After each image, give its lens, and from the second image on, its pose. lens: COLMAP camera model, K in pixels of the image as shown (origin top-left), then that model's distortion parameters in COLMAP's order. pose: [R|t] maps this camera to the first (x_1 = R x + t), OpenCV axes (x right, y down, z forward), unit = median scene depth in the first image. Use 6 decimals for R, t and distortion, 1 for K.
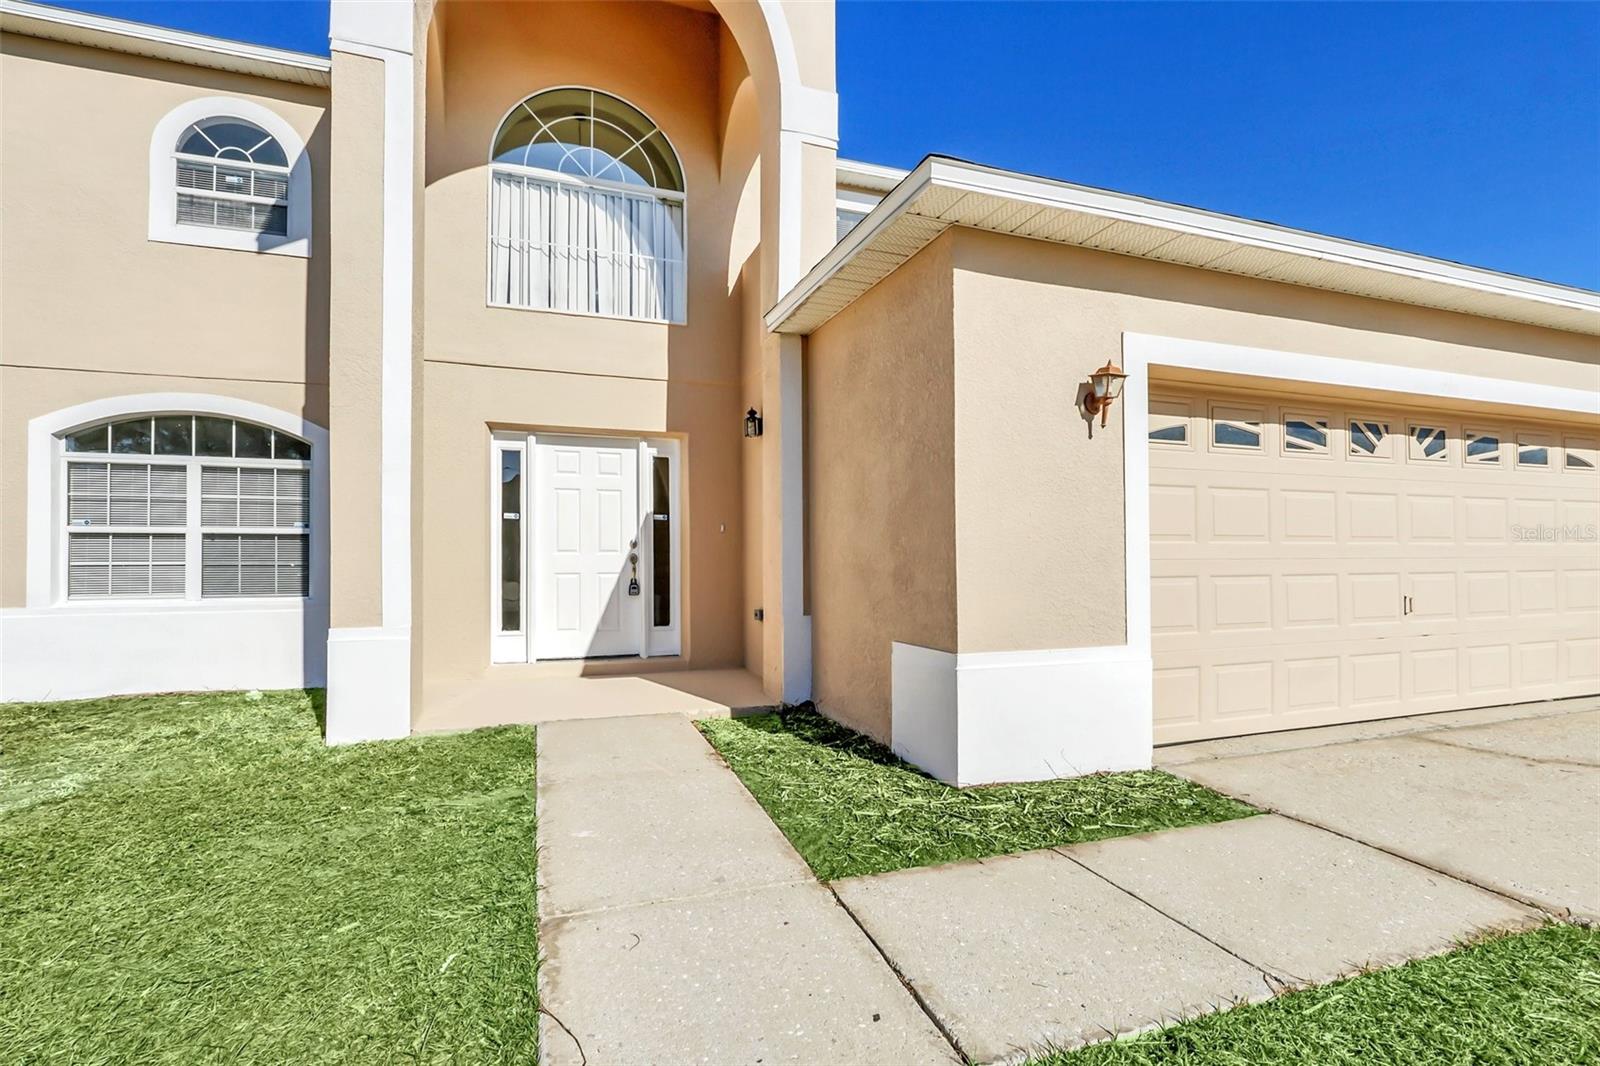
lens RADIAL K [[732.9, 0, 831.4], [0, 732.9, 545.6], [0, 0, 1]] dist [0.000025, 0.000020]
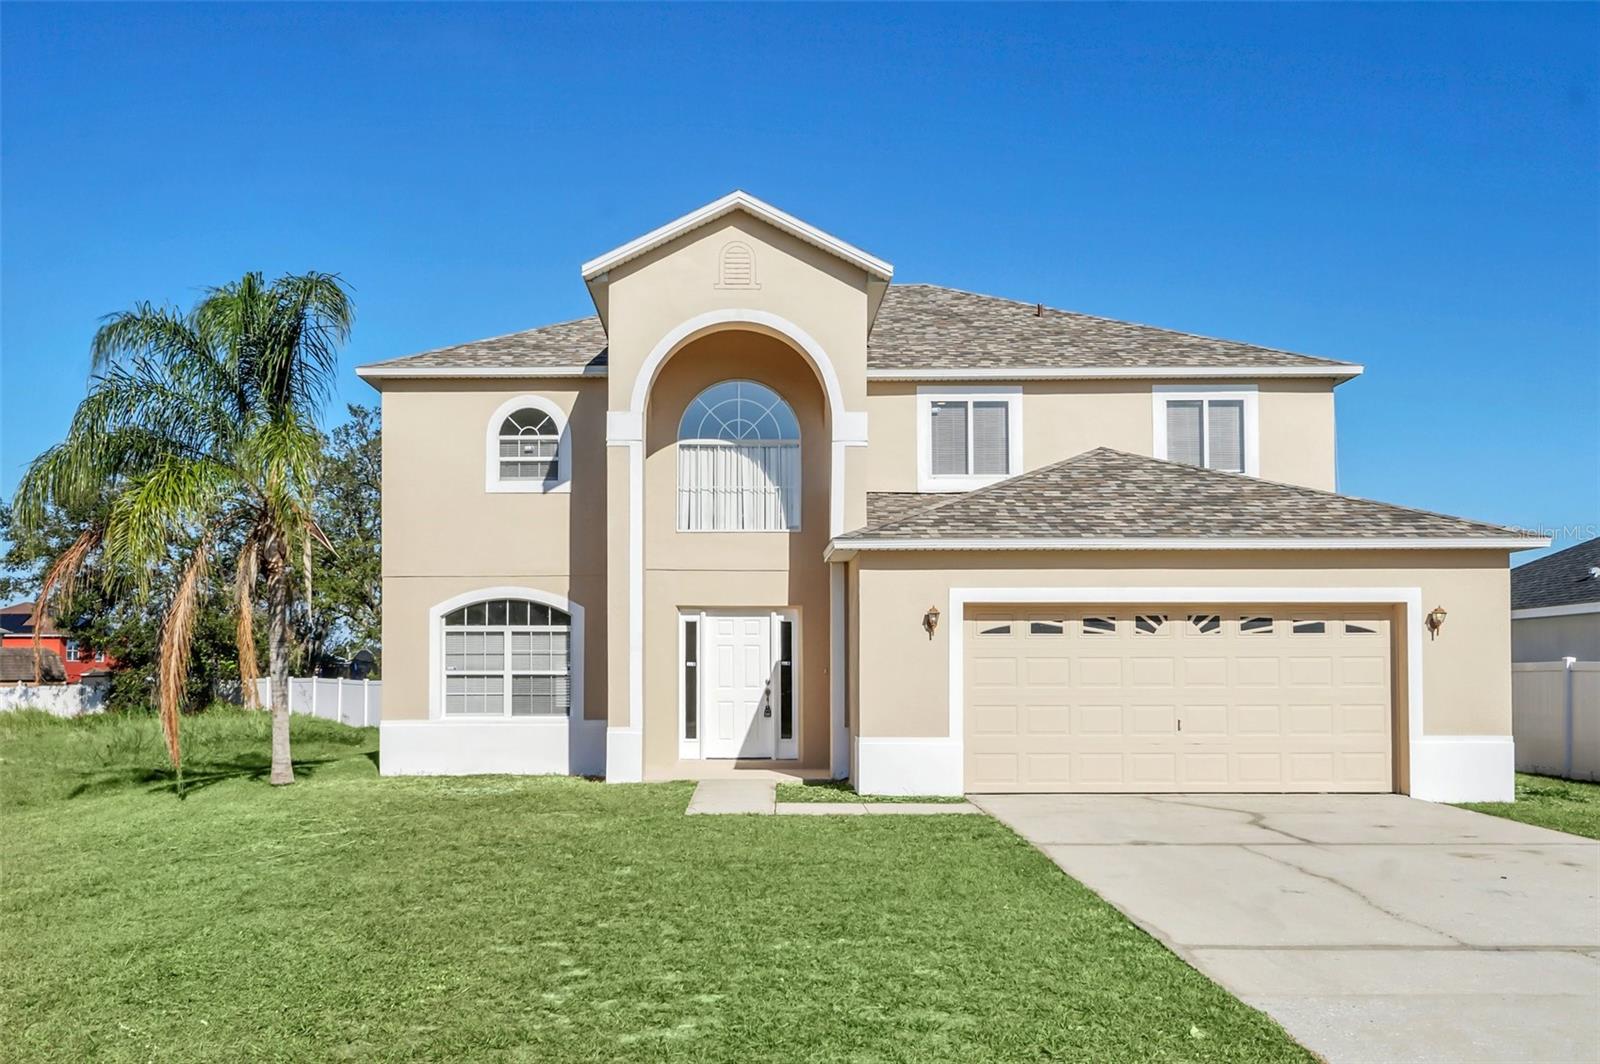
lens RADIAL K [[1355.6, 0, 800.0], [0, 1355.6, 639.6], [0, 0, 1]] dist [0.007126, 0.003816]
pose [[0.938404, -0.008654, -0.345432, 0.741659], [0.004322, 0.999902, -0.013308, -0.051772], [0.345514, 0.010995, 0.938349, -1.551411]]
